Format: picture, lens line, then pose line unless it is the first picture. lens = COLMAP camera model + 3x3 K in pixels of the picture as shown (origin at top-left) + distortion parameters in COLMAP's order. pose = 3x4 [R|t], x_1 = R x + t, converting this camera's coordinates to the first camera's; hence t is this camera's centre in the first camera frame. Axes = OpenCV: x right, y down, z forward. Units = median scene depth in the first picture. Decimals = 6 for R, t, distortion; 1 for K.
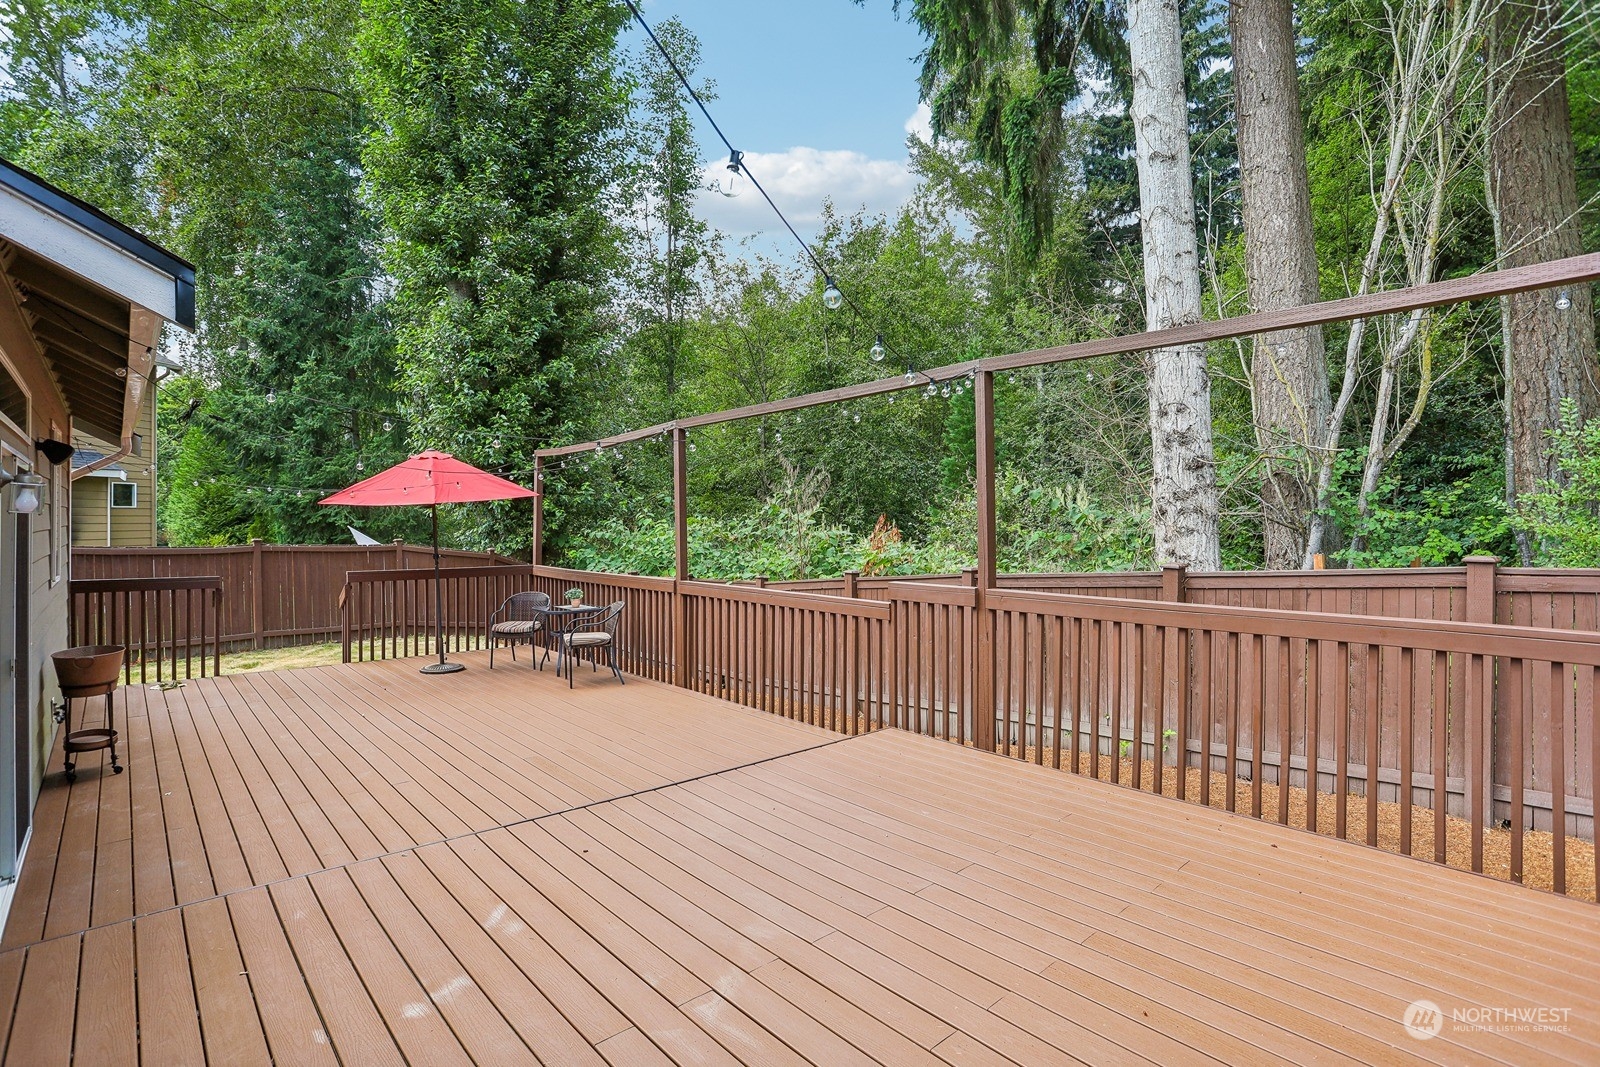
lens RADIAL K [[798.2, 0, 798.4], [0, 798.2, 526.3], [0, 0, 1]] dist [-0.063402, 0.032401]
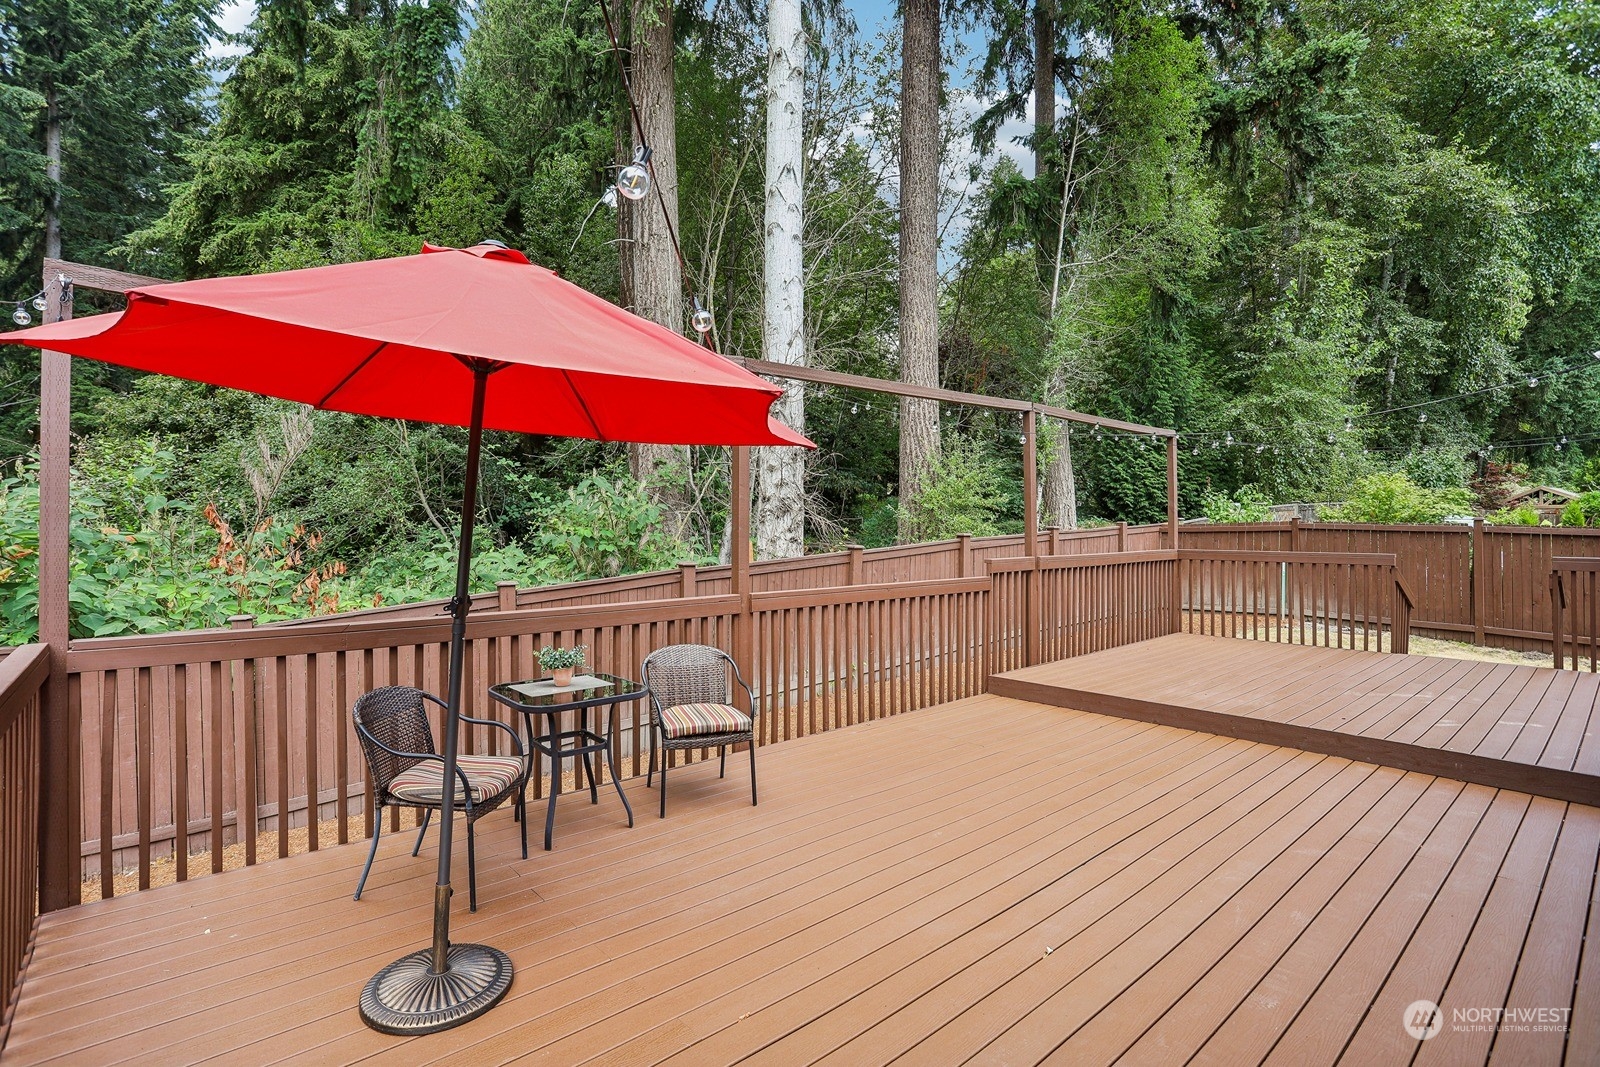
lens RADIAL K [[798.2, 0, 798.4], [0, 798.2, 526.3], [0, 0, 1]] dist [-0.063402, 0.032401]
pose [[-0.019138, 0.005315, 0.999803, -1.227283], [0.005467, 0.999971, -0.005211, 0.025850], [-0.999802, 0.005366, -0.019166, 1.448706]]
